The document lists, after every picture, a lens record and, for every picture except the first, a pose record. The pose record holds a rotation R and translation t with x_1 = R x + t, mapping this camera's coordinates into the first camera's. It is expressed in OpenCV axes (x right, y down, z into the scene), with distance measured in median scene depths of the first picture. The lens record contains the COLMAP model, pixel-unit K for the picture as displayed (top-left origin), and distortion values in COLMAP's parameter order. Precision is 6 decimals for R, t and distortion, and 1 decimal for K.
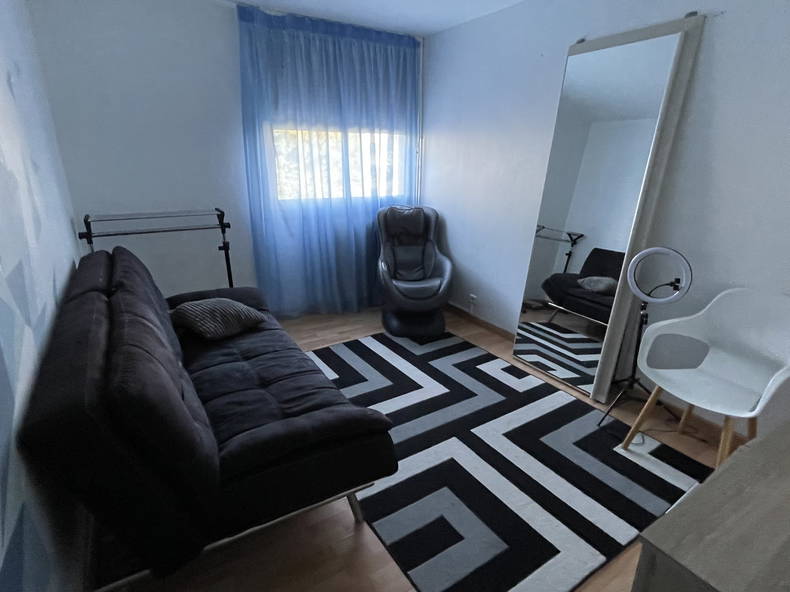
lens RADIAL K [[429.4, 0, 395.0], [0, 429.4, 296.0], [0, 0, 1]] dist [-0.004268, -0.001163]
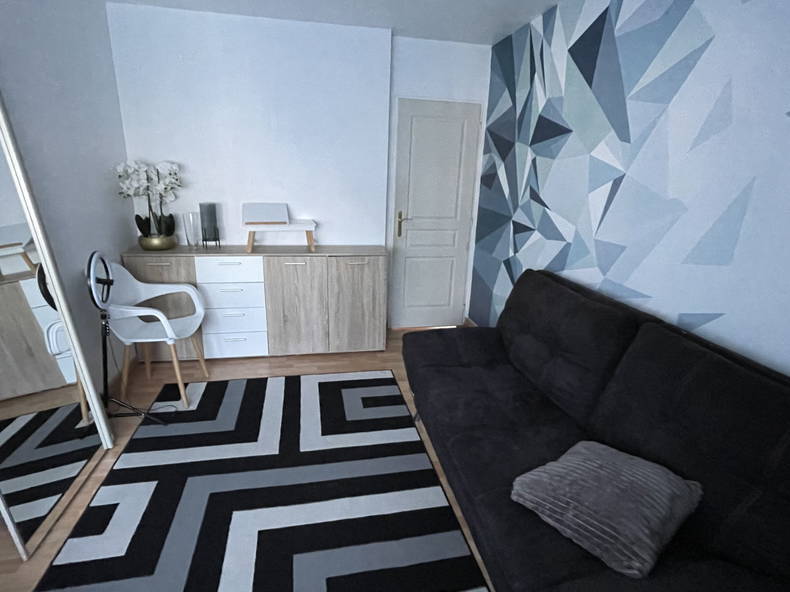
lens RADIAL K [[429.4, 0, 395.0], [0, 429.4, 296.0], [0, 0, 1]] dist [-0.004268, -0.001163]
pose [[-0.934576, -0.132813, 0.330042, -0.196603], [0.072506, 0.837127, 0.542182, -0.280432], [-0.348296, 0.530641, -0.772729, 0.857396]]
